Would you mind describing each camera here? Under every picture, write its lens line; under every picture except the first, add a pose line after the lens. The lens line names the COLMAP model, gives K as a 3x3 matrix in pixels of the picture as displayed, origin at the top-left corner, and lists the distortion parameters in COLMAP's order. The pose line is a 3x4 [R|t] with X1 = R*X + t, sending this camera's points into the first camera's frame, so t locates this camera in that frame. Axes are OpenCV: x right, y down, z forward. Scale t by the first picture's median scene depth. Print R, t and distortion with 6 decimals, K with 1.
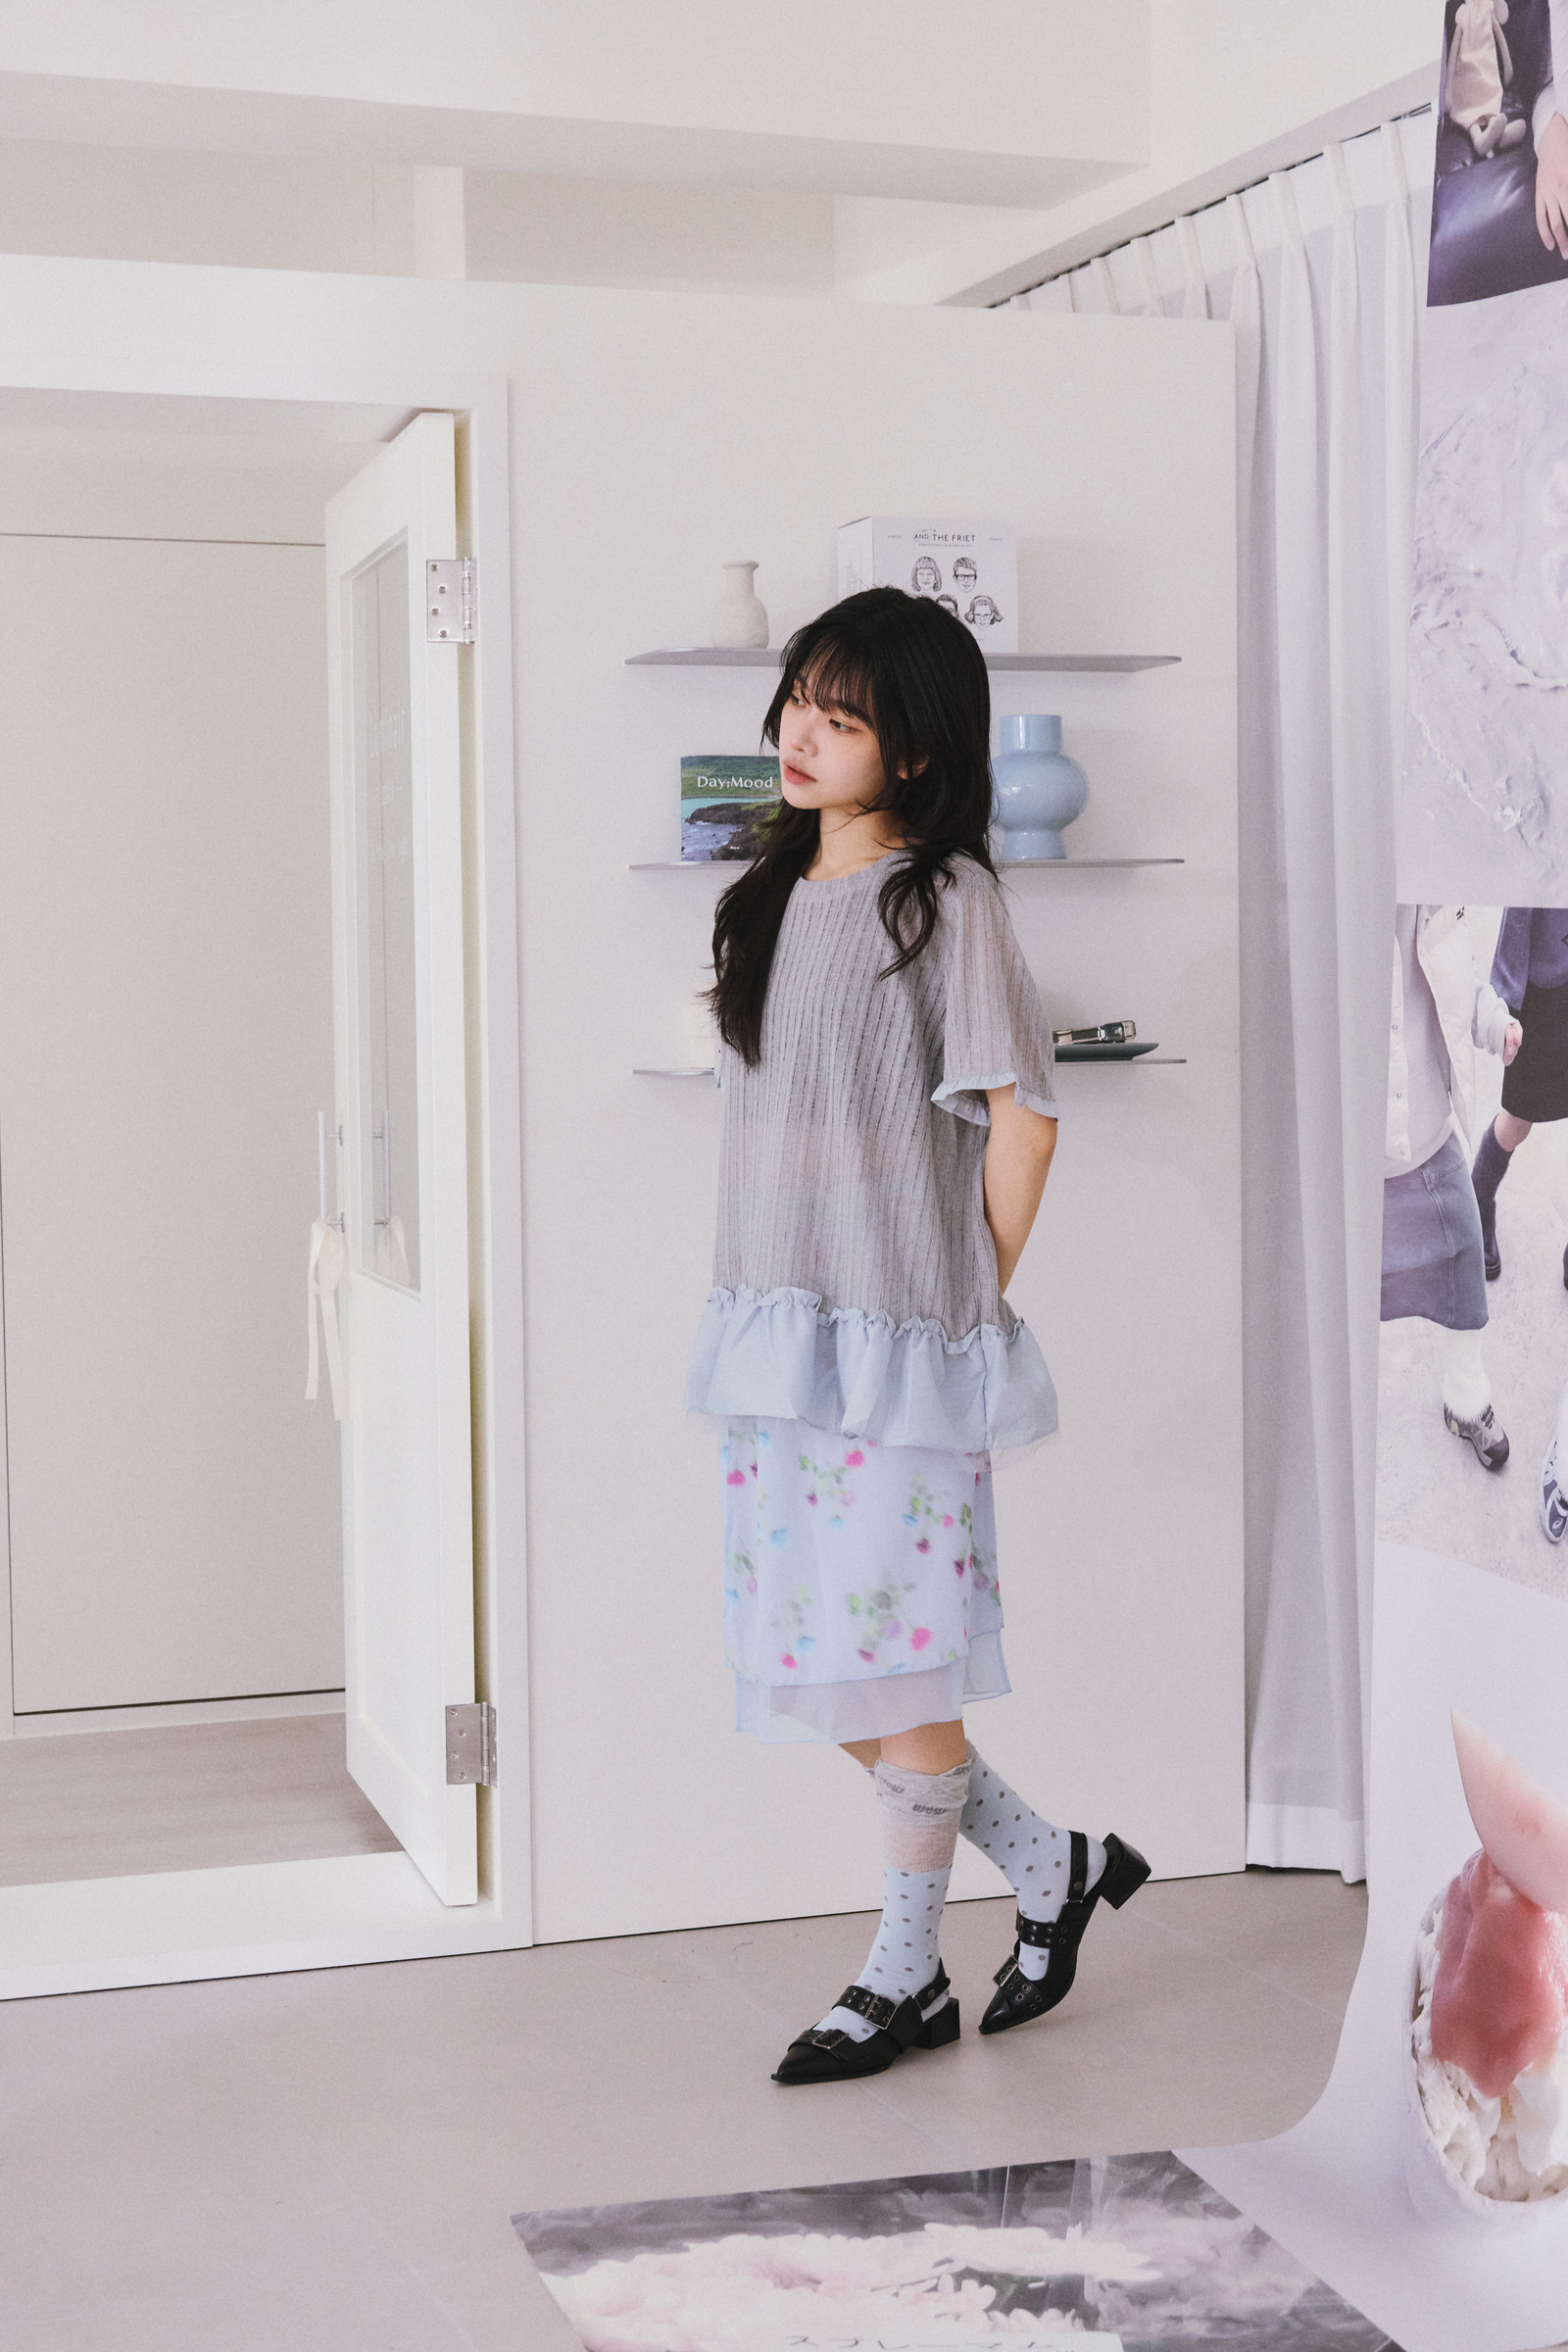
lens RADIAL K [[4013.5, 0, 811.5], [0, 4013.5, 1206.7], [0, 0, 1]] dist [-0.004692, 0.000000]
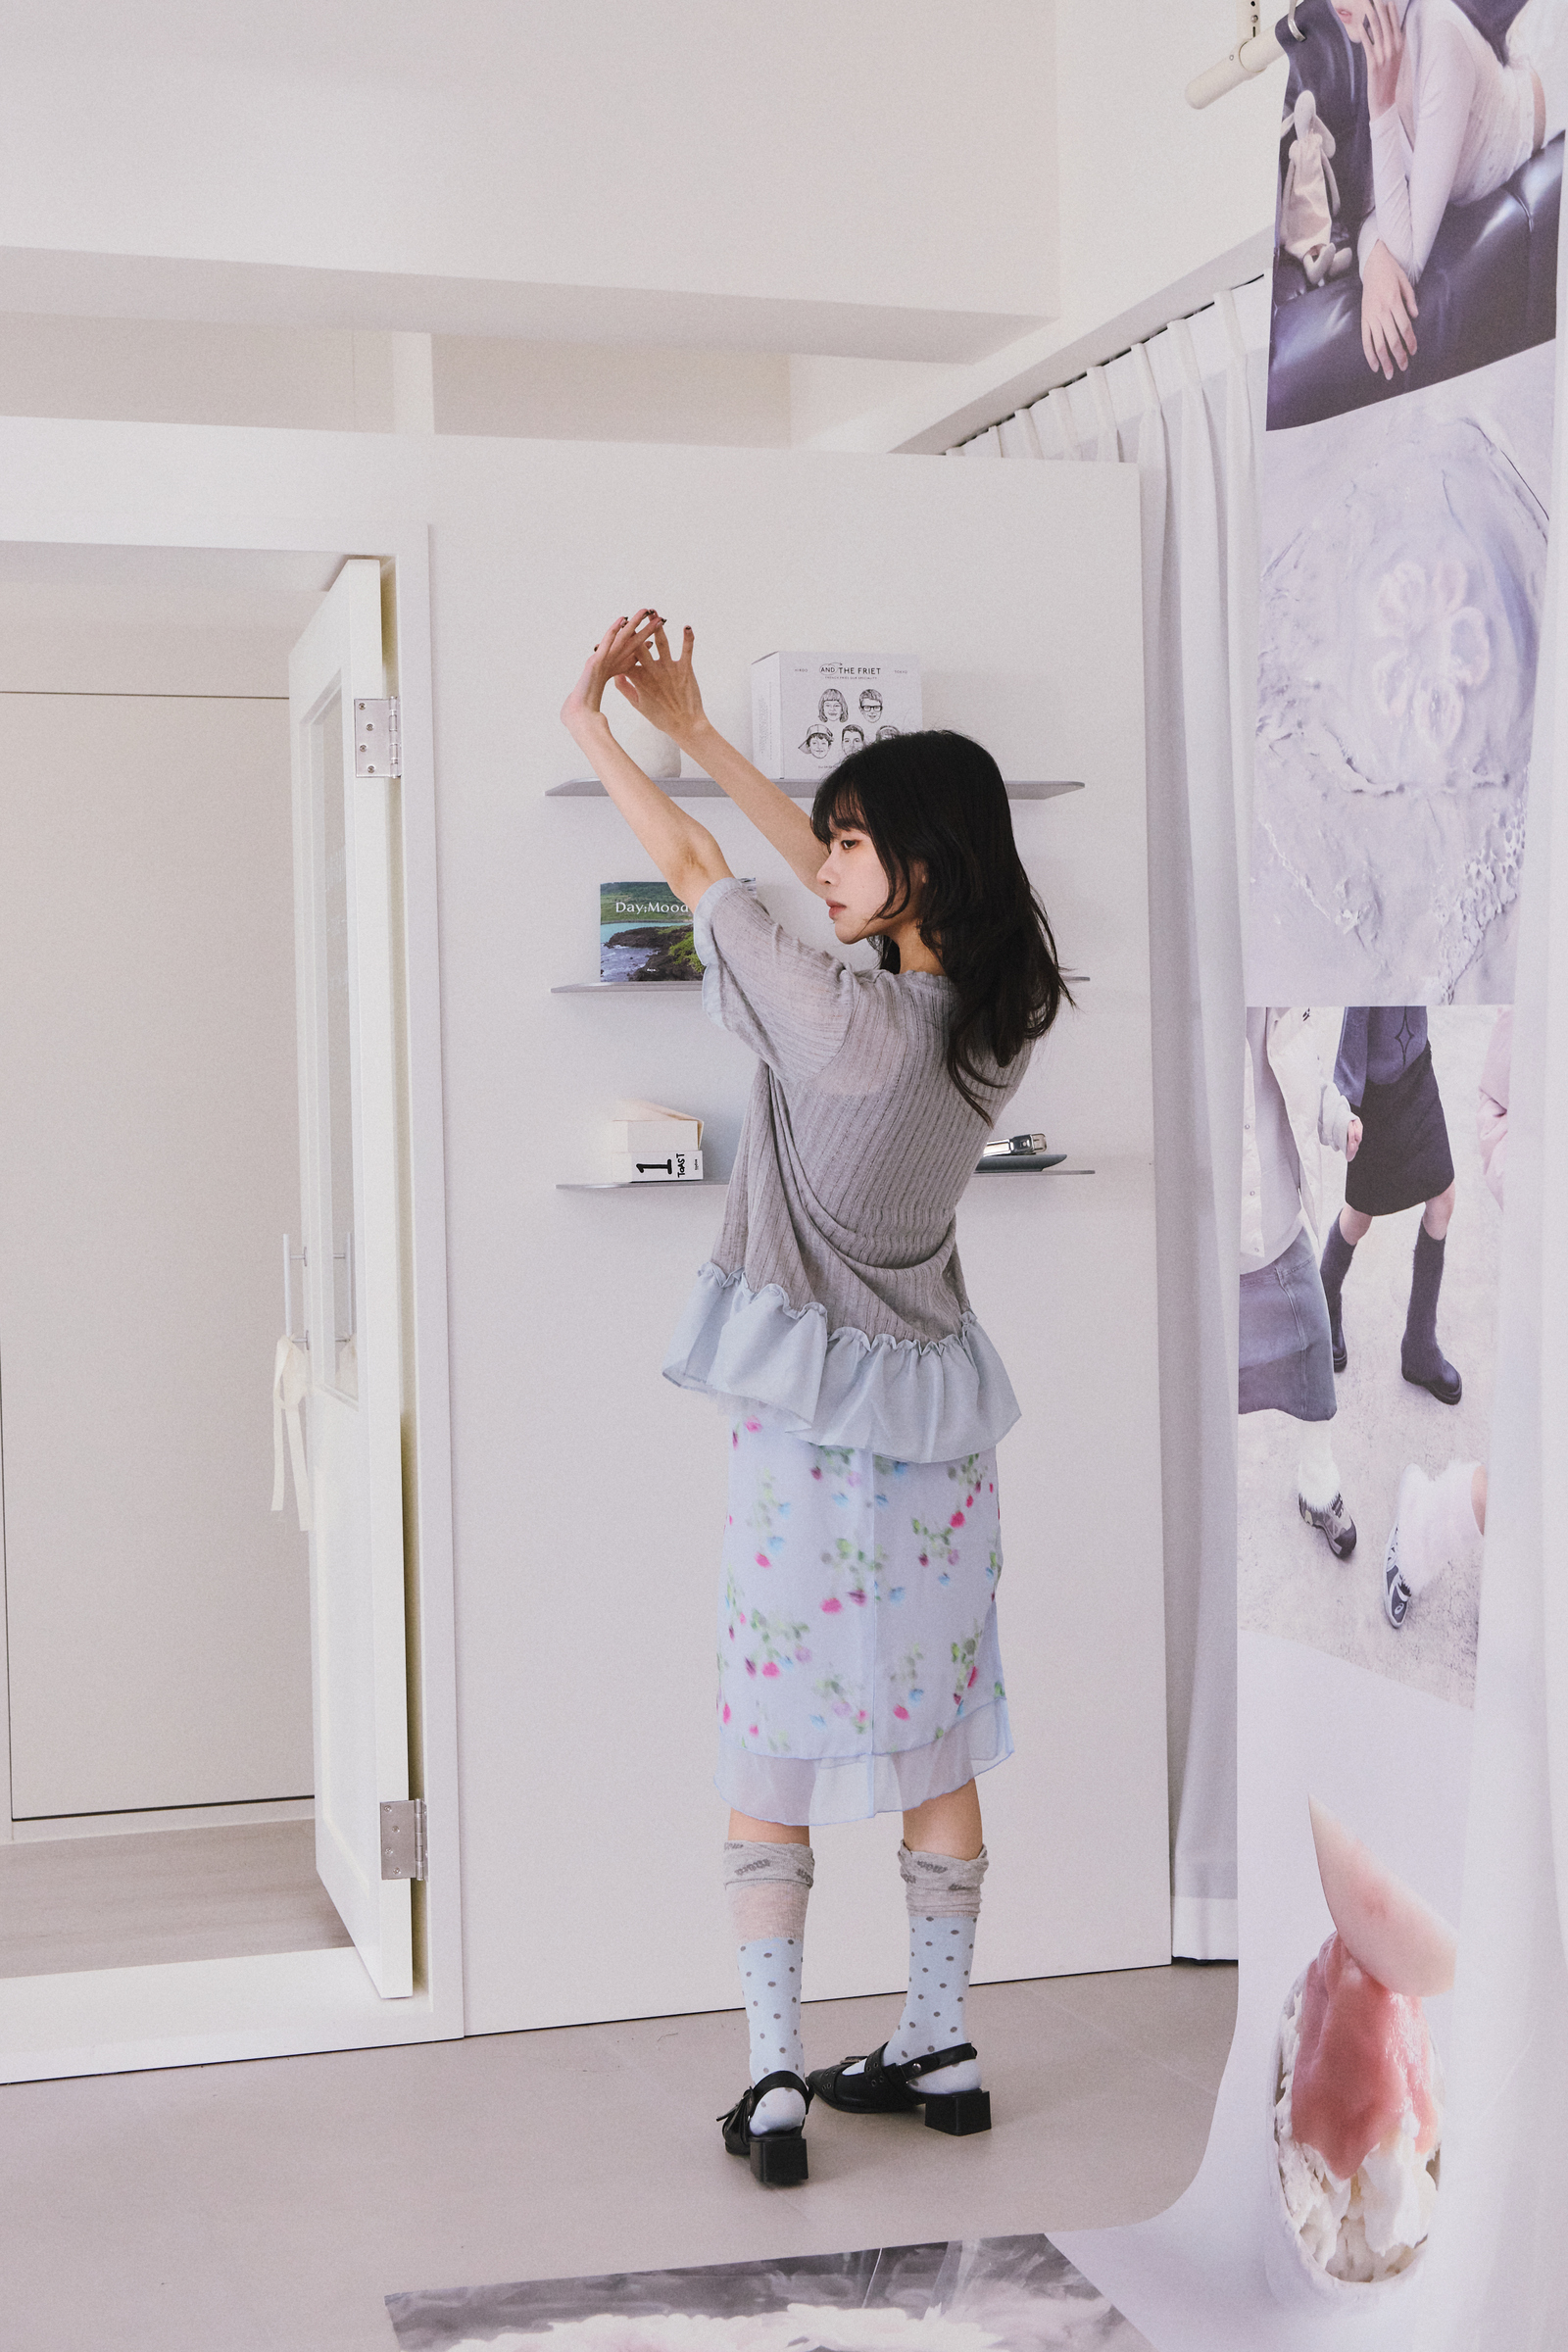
lens RADIAL K [[3801.0, 0, 827.8], [0, 3801.0, 1196.8], [0, 0, 1]] dist [-0.018050, 0.000000]
pose [[0.999364, -0.009183, -0.034469, 0.071470], [0.007703, 0.999053, -0.042828, 0.013862], [0.034829, 0.042535, 0.998488, 0.027073]]
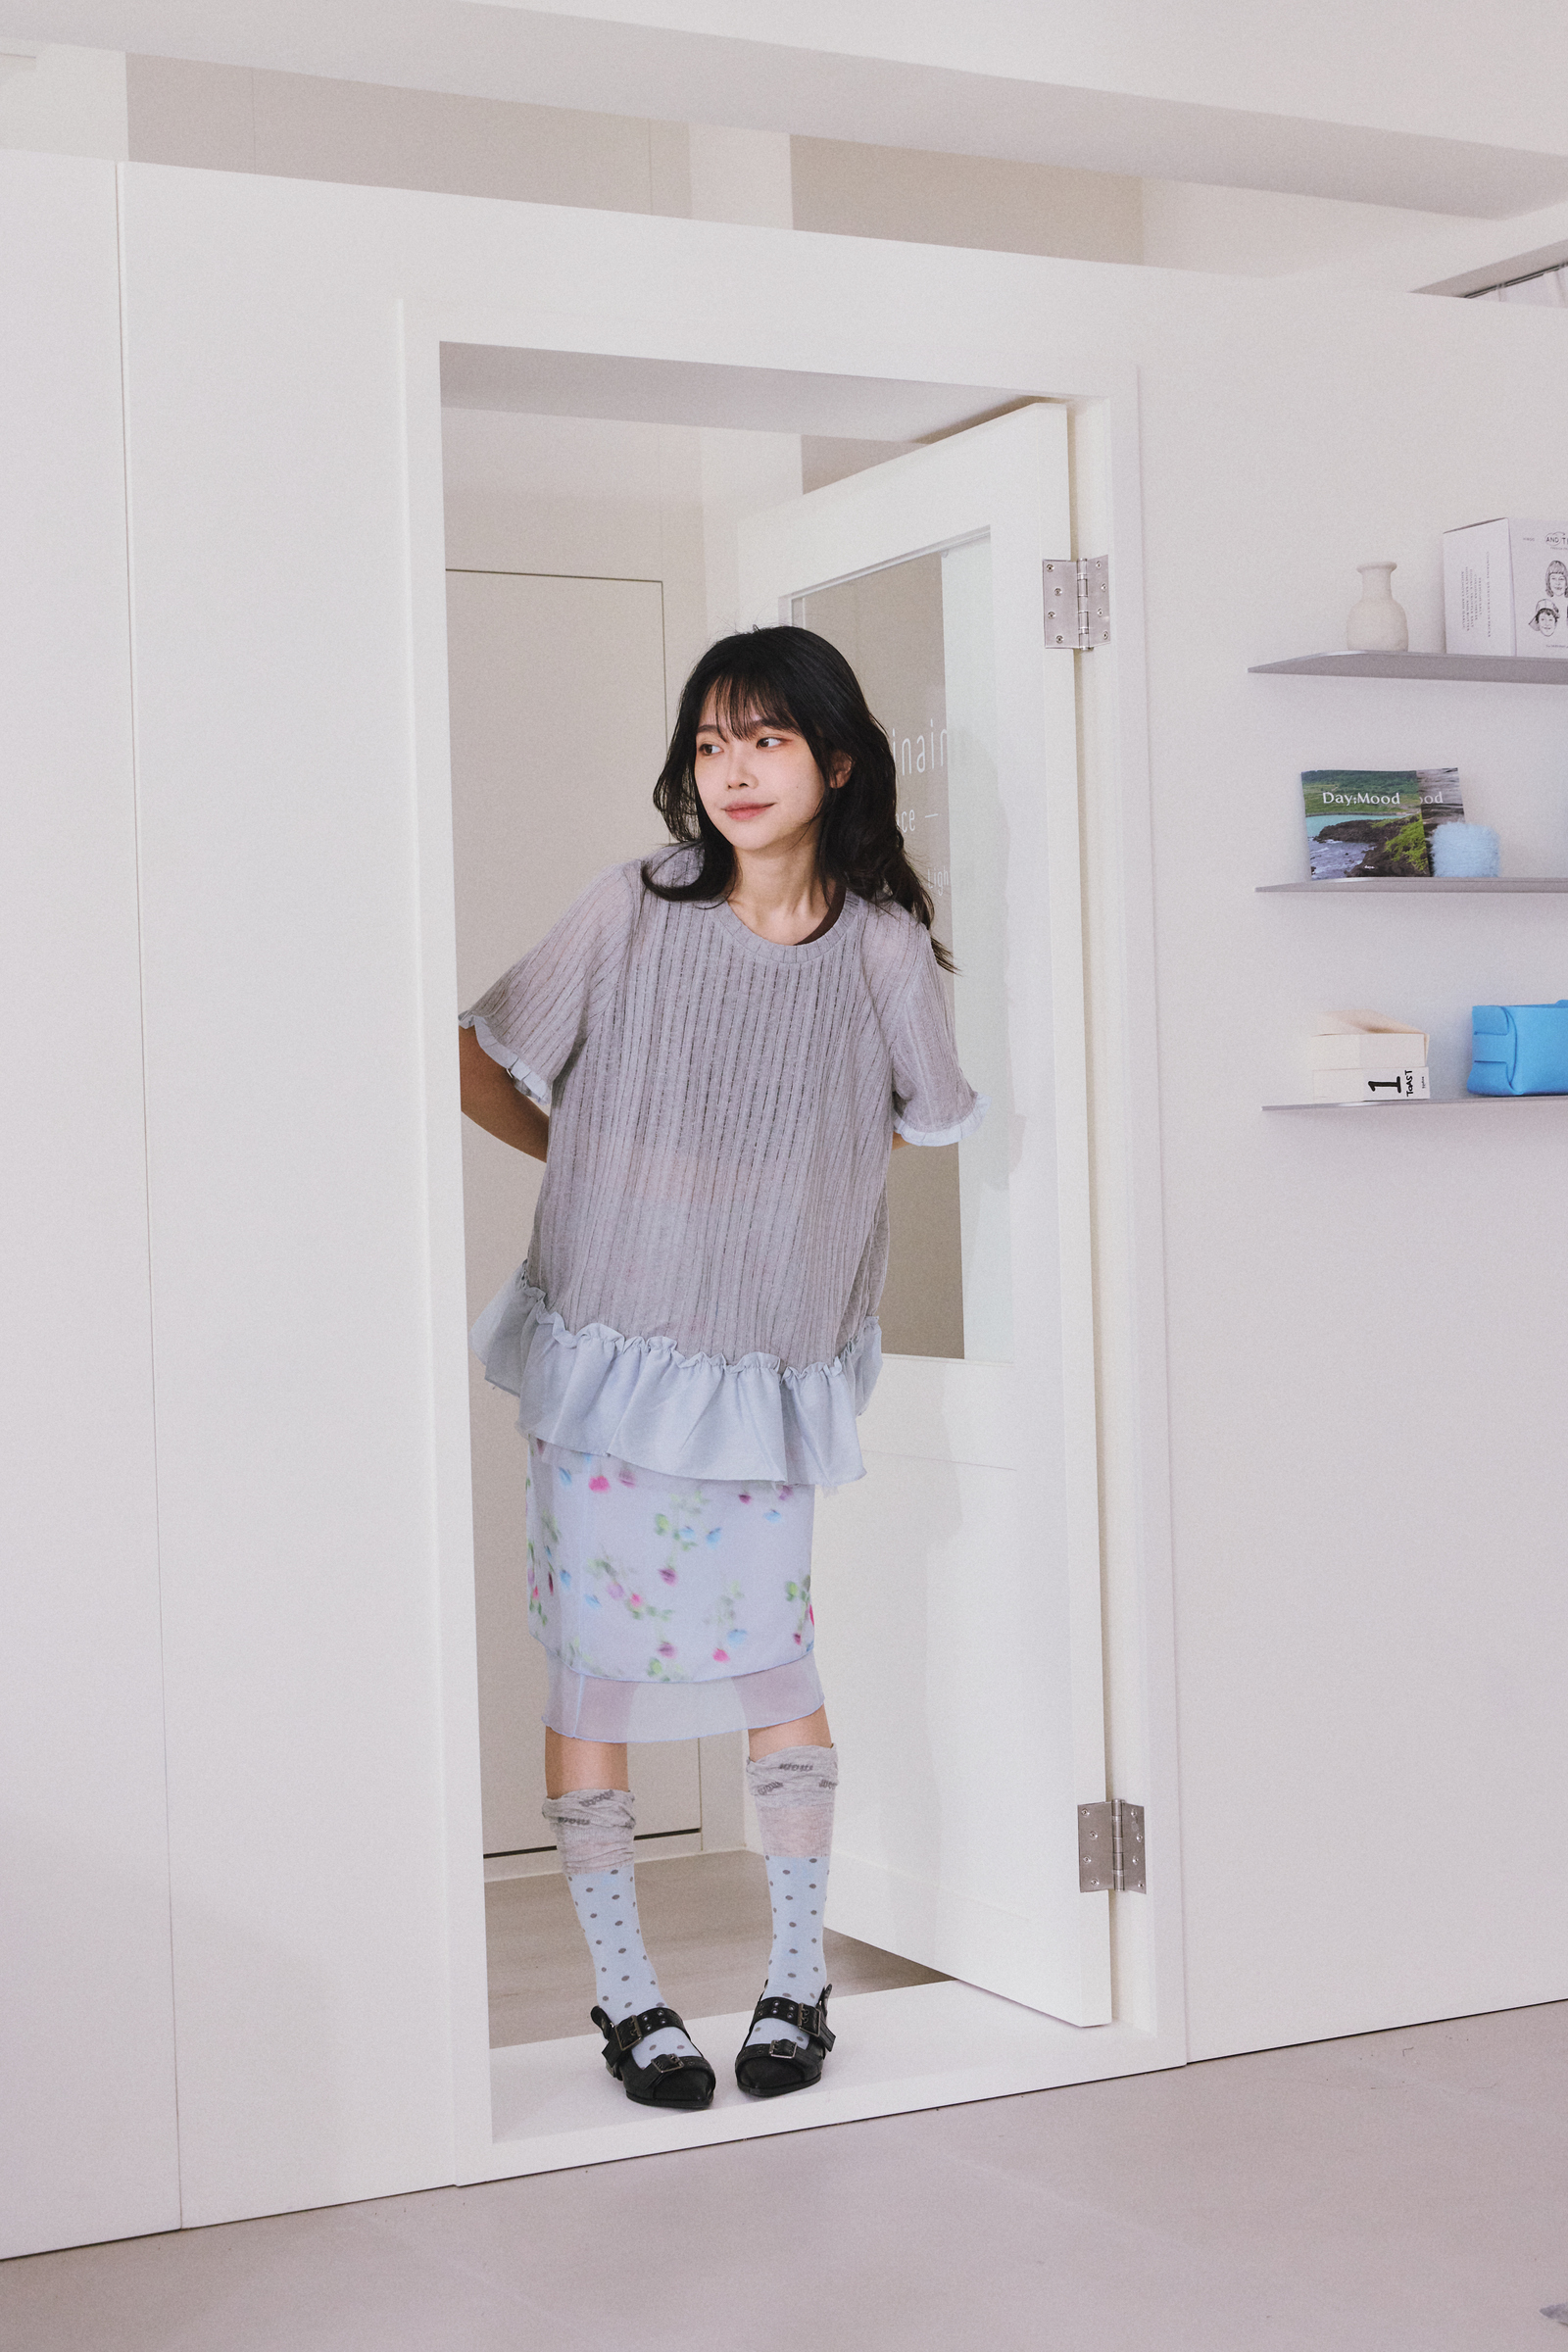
lens RADIAL K [[4359.0, 0, 673.1], [0, 4359.0, 1159.5], [0, 0, 1]] dist [-0.004694, 0.000000]
pose [[0.982584, -0.018261, 0.184921, -0.439731], [0.027401, 0.998519, -0.046990, 0.026218], [-0.183789, 0.051239, 0.981629, 0.041701]]
